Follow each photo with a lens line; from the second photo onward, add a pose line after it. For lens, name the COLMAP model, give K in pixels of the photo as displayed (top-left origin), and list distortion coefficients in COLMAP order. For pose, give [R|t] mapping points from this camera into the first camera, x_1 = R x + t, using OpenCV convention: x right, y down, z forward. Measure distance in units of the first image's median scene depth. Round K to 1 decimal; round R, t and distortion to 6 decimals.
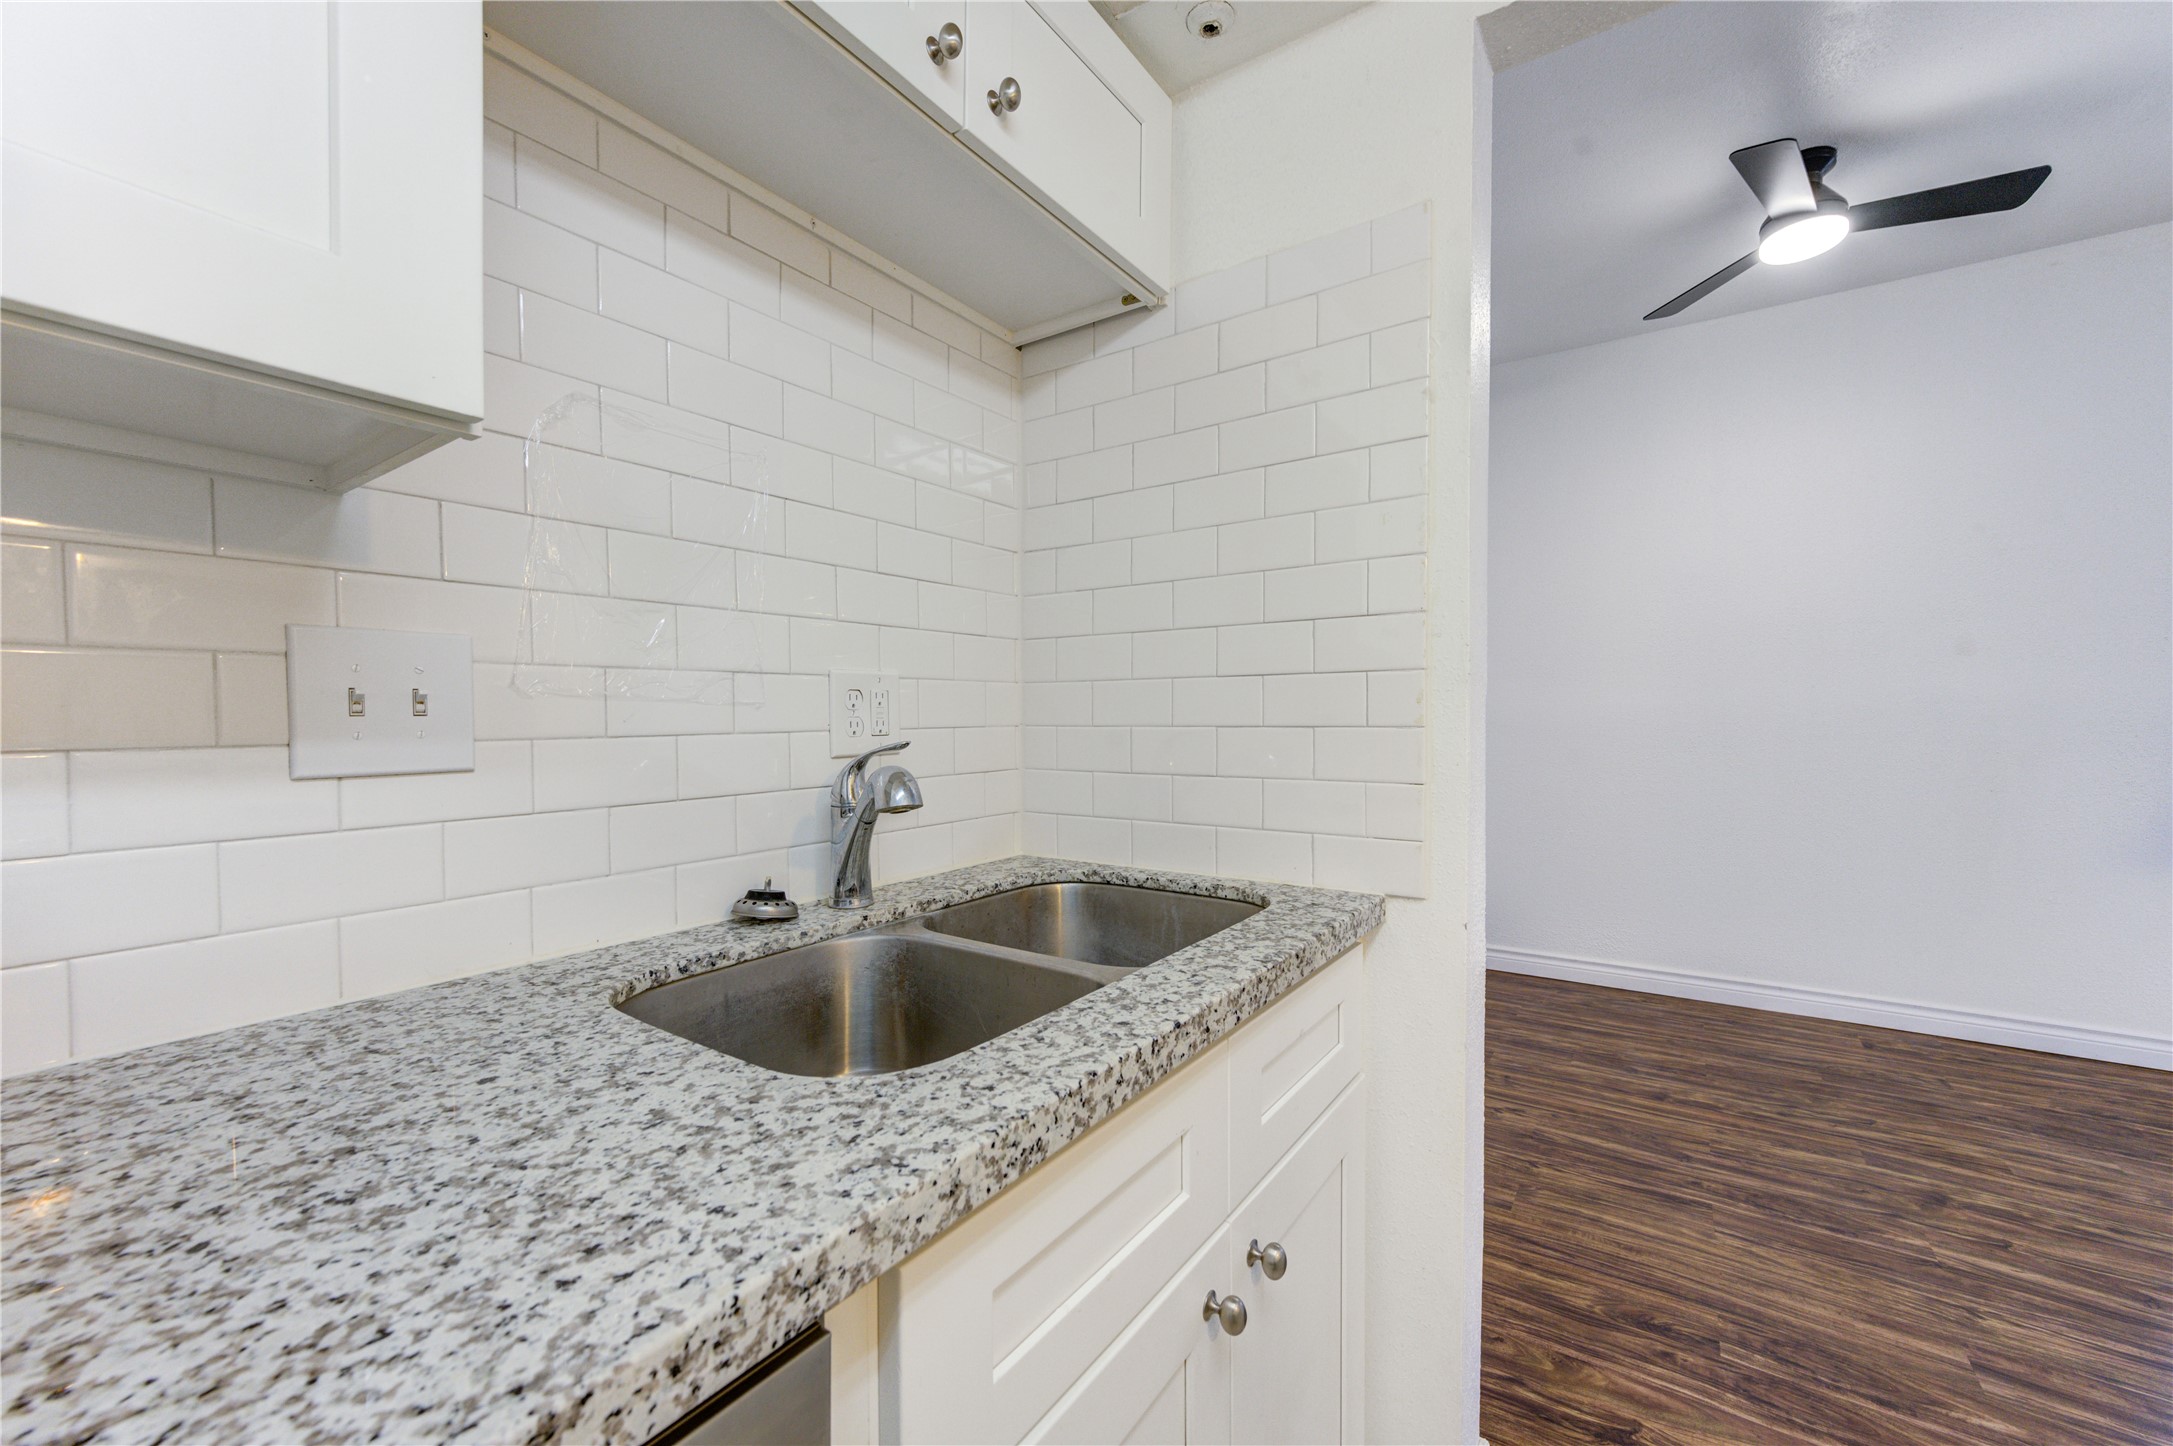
lens RADIAL K [[849.4, 0, 1095.4], [0, 849.4, 742.5], [0, 0, 1]] dist [0.001724, 0.000993]
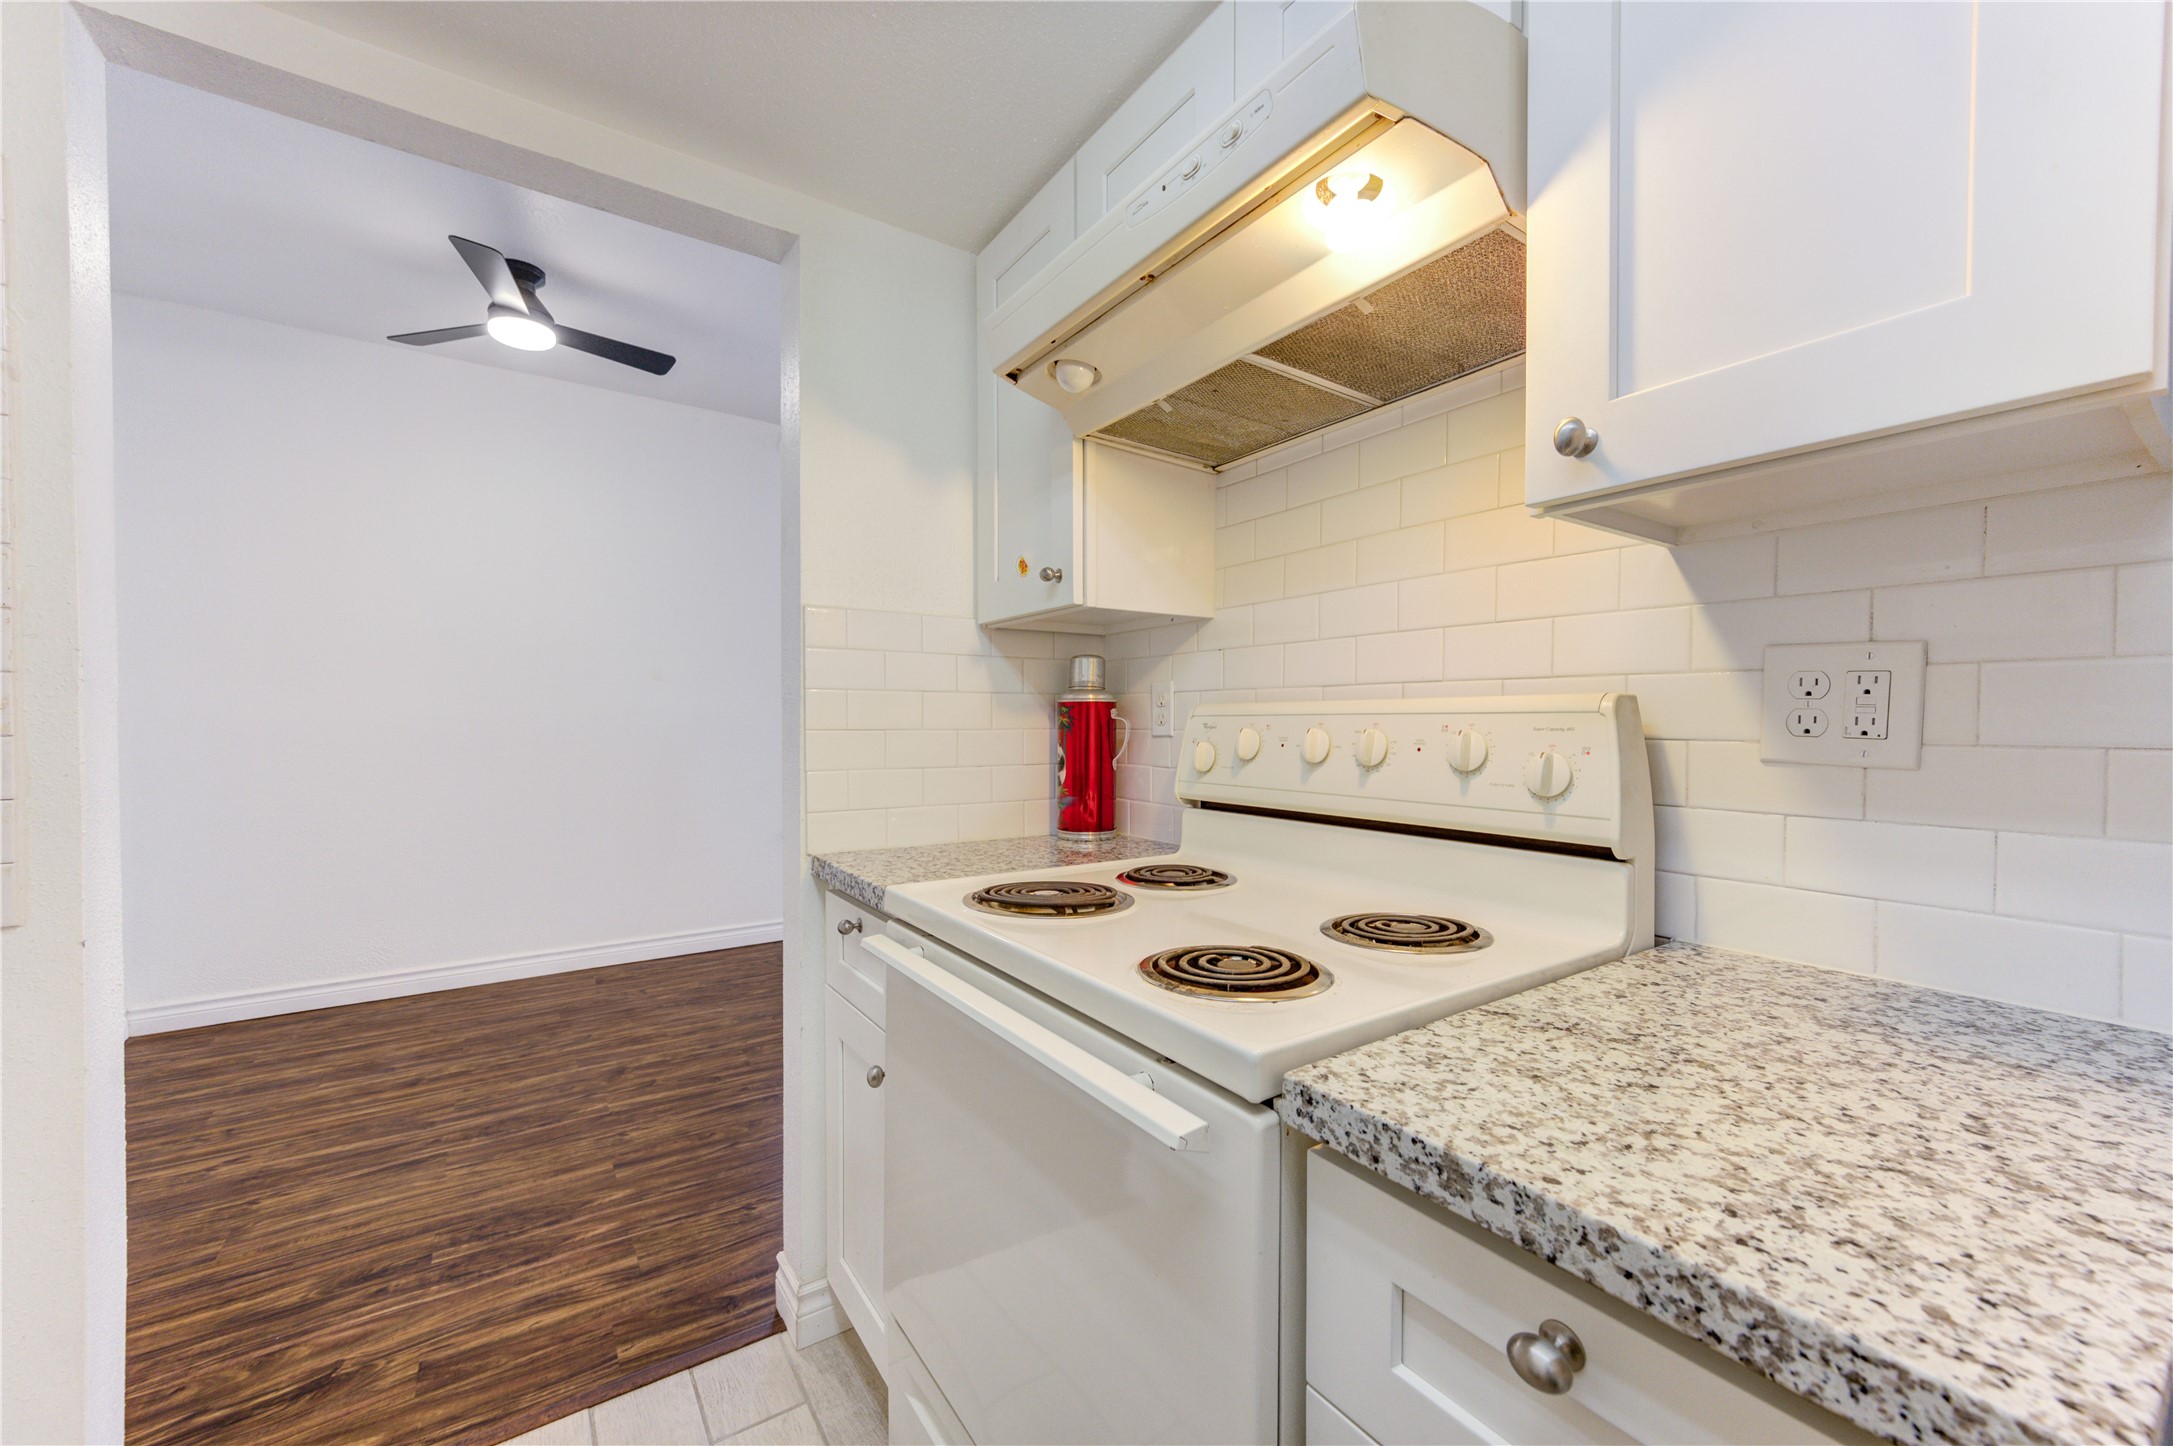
lens RADIAL K [[849.4, 0, 1086.6], [0, 849.4, 737.3], [0, 0, 1]] dist [0.001724, 0.000993]
pose [[0.357621, -0.011947, 0.933790, -0.057250], [0.025806, 0.999663, 0.002907, 0.010441], [-0.933510, 0.023058, 0.357809, -0.431094]]
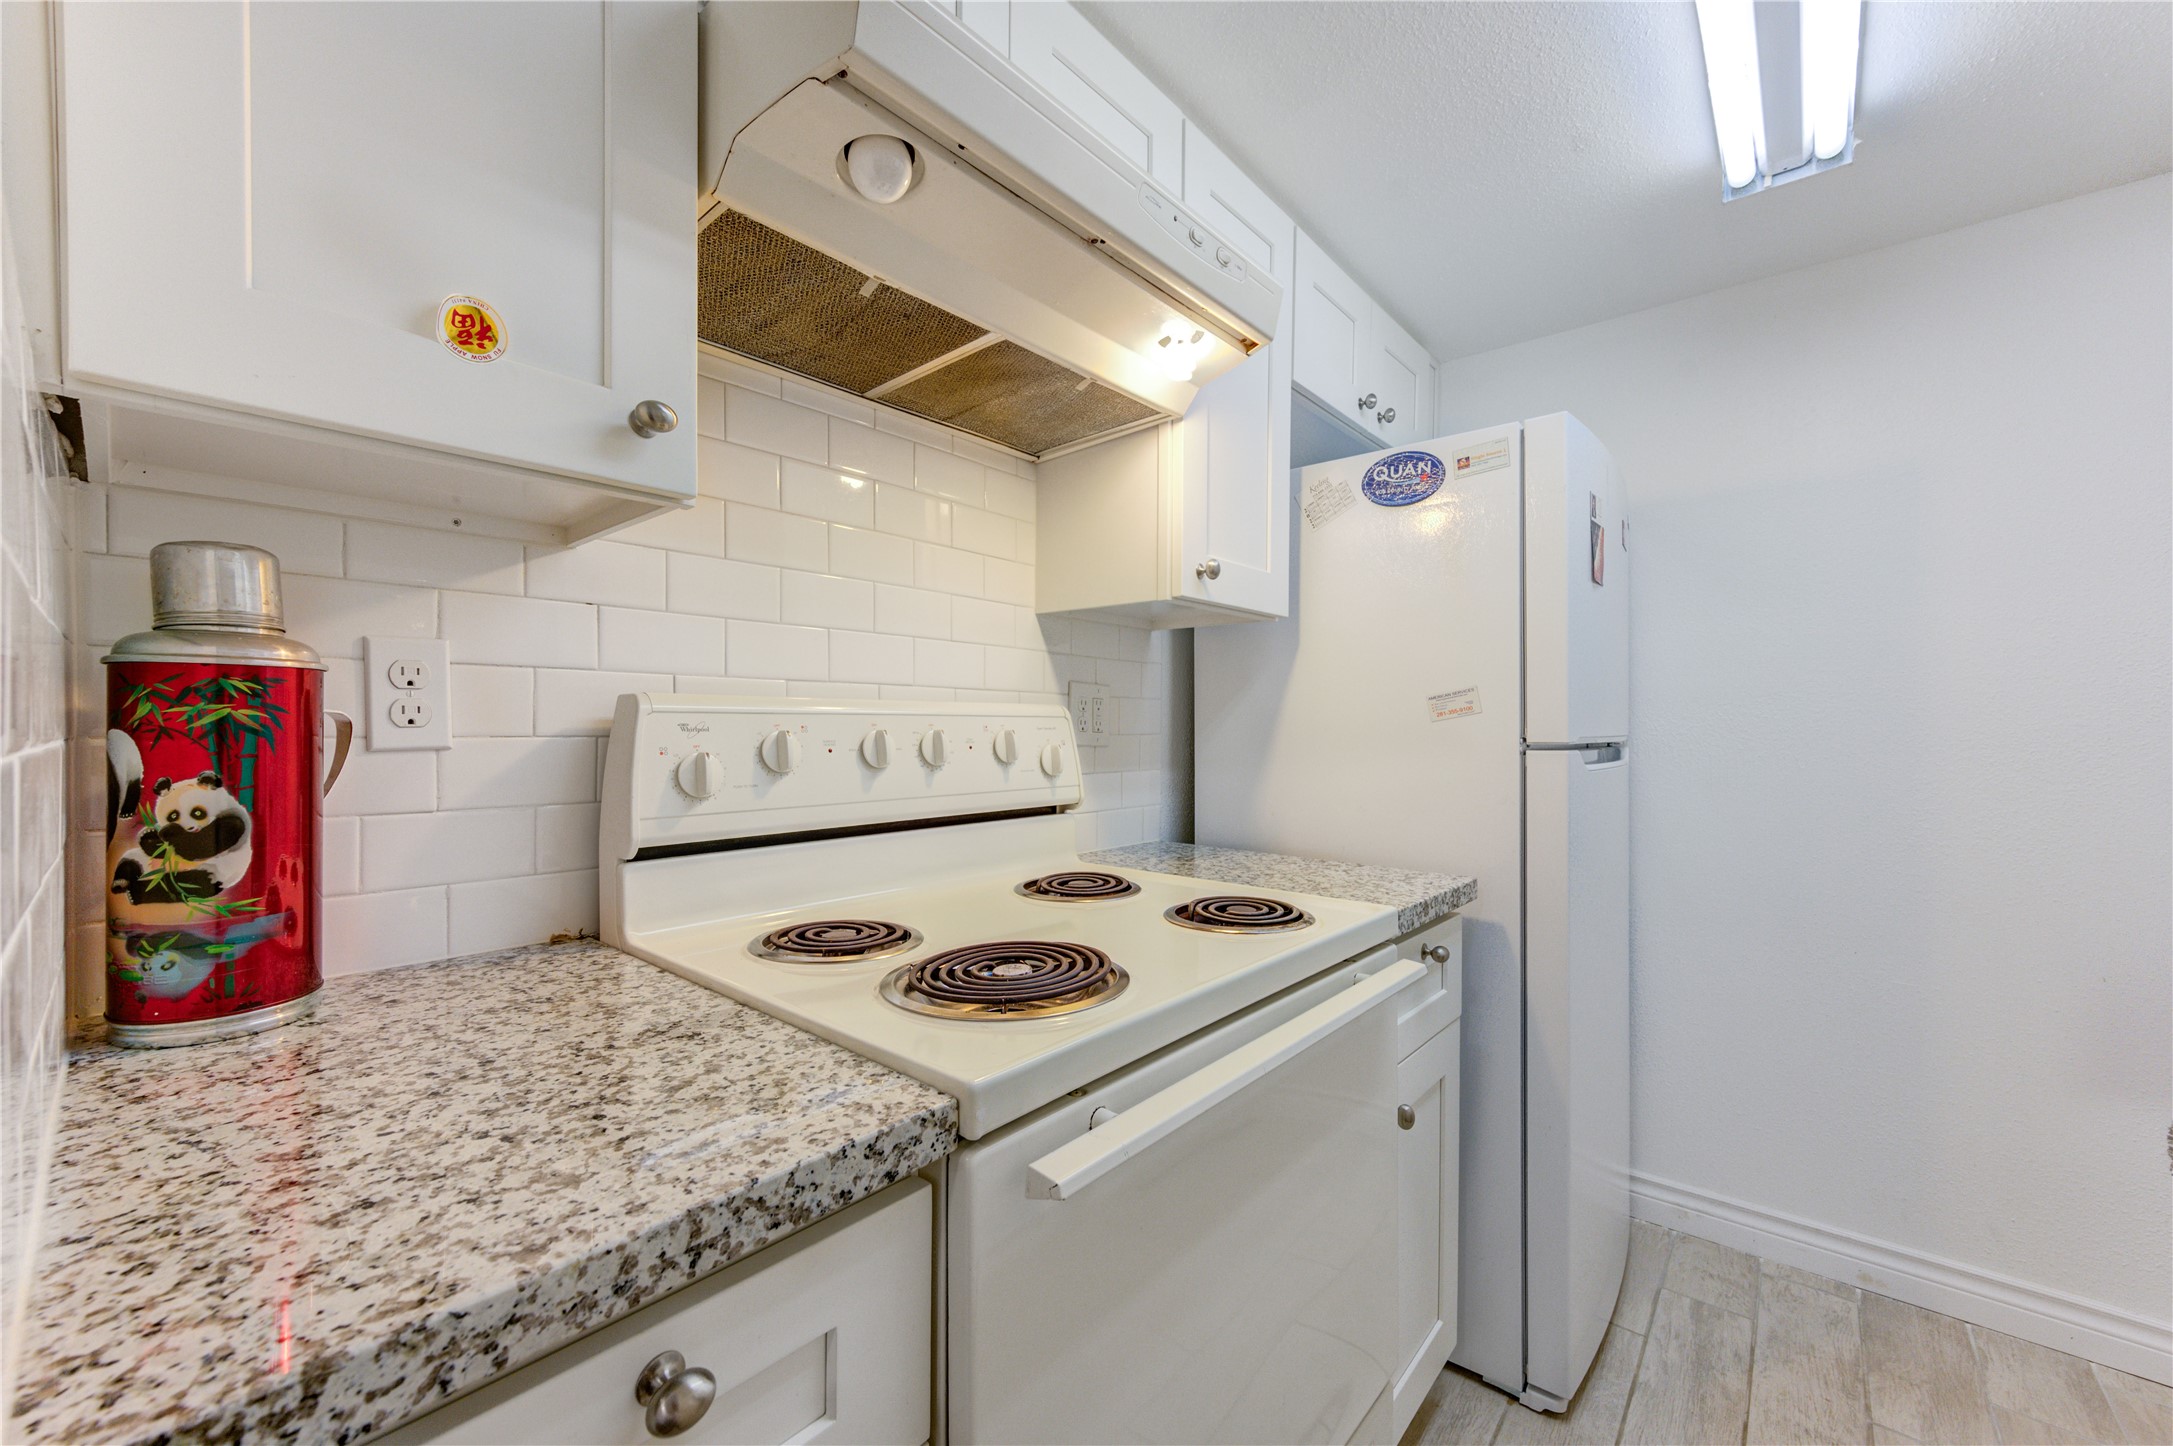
lens RADIAL K [[849.4, 0, 1085.4], [0, 849.4, 731.3], [0, 0, 1]] dist [0.001724, 0.000993]
pose [[-0.994908, 0.001485, 0.100775, 0.819386], [0.005353, 0.999259, 0.038128, -0.028882], [-0.100644, 0.038474, -0.994178, 0.772461]]
